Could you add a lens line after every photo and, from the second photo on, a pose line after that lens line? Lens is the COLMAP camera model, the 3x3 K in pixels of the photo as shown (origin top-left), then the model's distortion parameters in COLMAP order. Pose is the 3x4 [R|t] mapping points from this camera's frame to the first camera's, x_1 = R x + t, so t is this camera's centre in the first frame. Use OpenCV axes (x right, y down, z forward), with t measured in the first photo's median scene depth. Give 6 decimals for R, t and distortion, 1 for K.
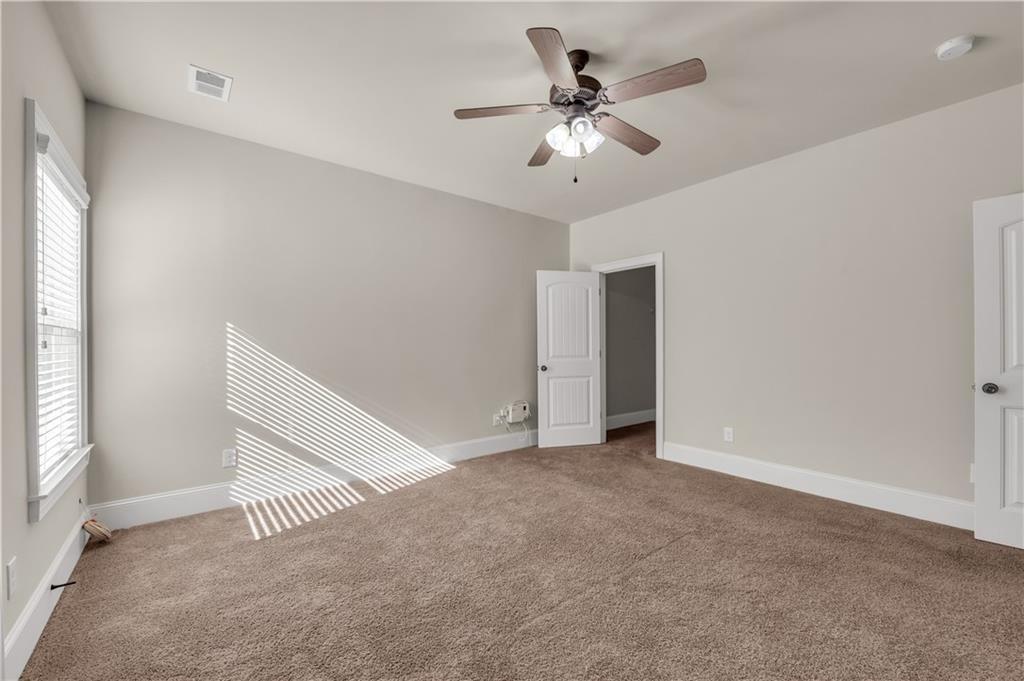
lens RADIAL K [[411.7, 0, 507.0], [0, 411.7, 341.7], [0, 0, 1]] dist [-0.009065, -0.002475]
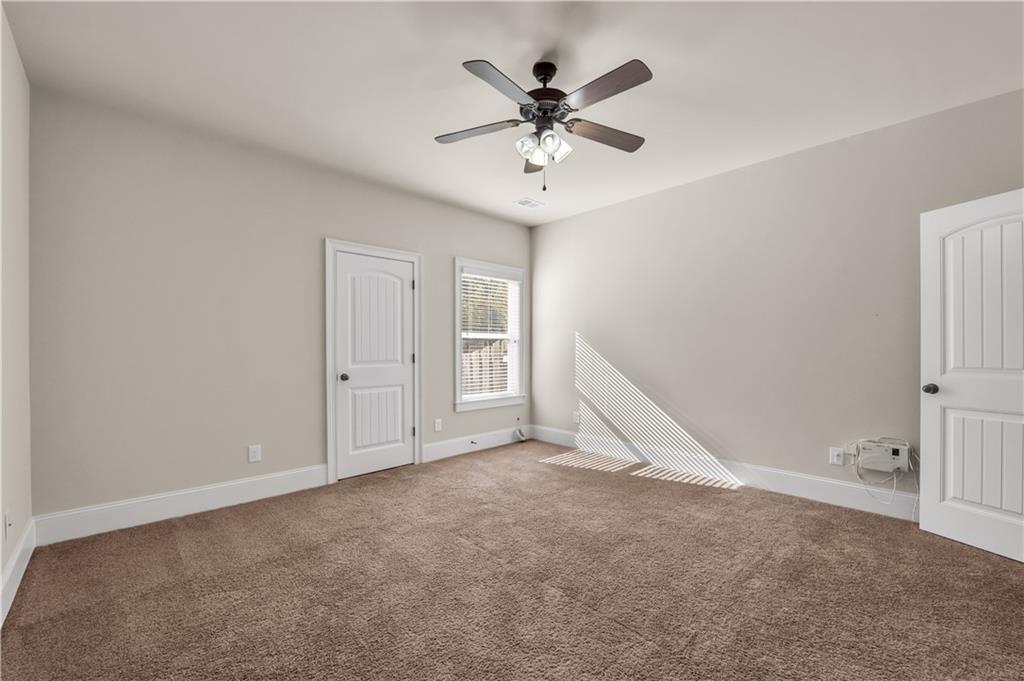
lens RADIAL K [[411.7, 0, 514.9], [0, 411.7, 346.3], [0, 0, 1]] dist [-0.009065, -0.002475]
pose [[0.097255, 0.001233, -0.995259, 0.706564], [0.011453, 0.999932, 0.002358, 0.000552], [0.995194, -0.011628, 0.097234, 0.484336]]
